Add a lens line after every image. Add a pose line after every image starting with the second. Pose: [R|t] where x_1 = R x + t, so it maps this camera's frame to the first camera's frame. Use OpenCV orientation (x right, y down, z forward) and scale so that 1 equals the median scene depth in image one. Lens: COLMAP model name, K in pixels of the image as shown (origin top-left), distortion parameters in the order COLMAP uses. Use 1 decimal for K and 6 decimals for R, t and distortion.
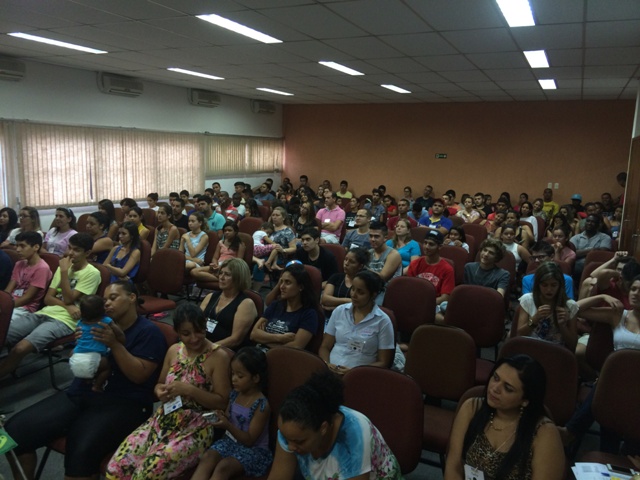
lens RADIAL K [[548.3, 0, 318.5], [0, 548.3, 235.7], [0, 0, 1]] dist [0.093578, -0.122788]
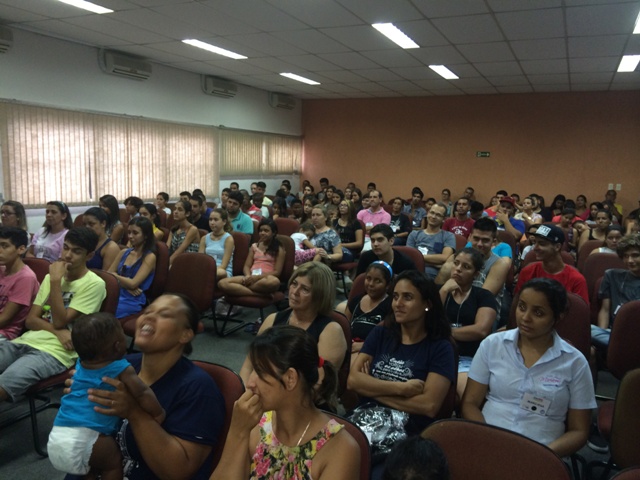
lens RADIAL K [[548.3, 0, 317.0], [0, 548.3, 237.5], [0, 0, 1]] dist [0.093578, -0.122788]
pose [[0.999993, 0.000347, 0.003853, -0.079561], [-0.000262, 0.999758, -0.022018, 0.015245], [-0.003860, 0.022017, 0.999750, 0.183287]]
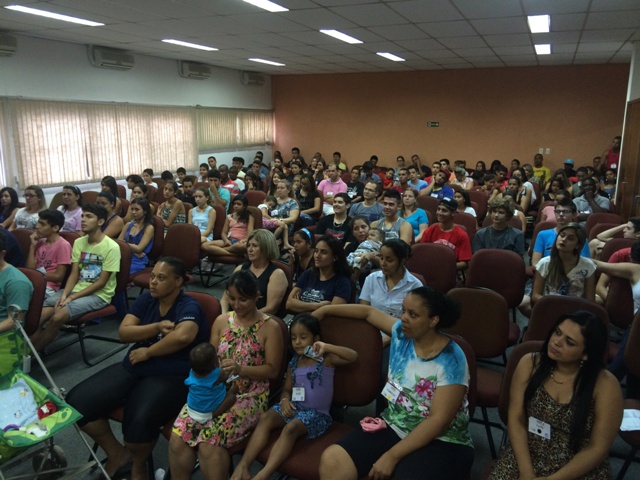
lens RADIAL K [[548.3, 0, 316.9], [0, 548.3, 238.9], [0, 0, 1]] dist [0.093578, -0.122788]
pose [[0.998912, -0.030889, 0.034934, -0.048595], [0.028906, 0.998017, 0.055917, 0.001590], [-0.036592, -0.054846, 0.997824, -0.007366]]
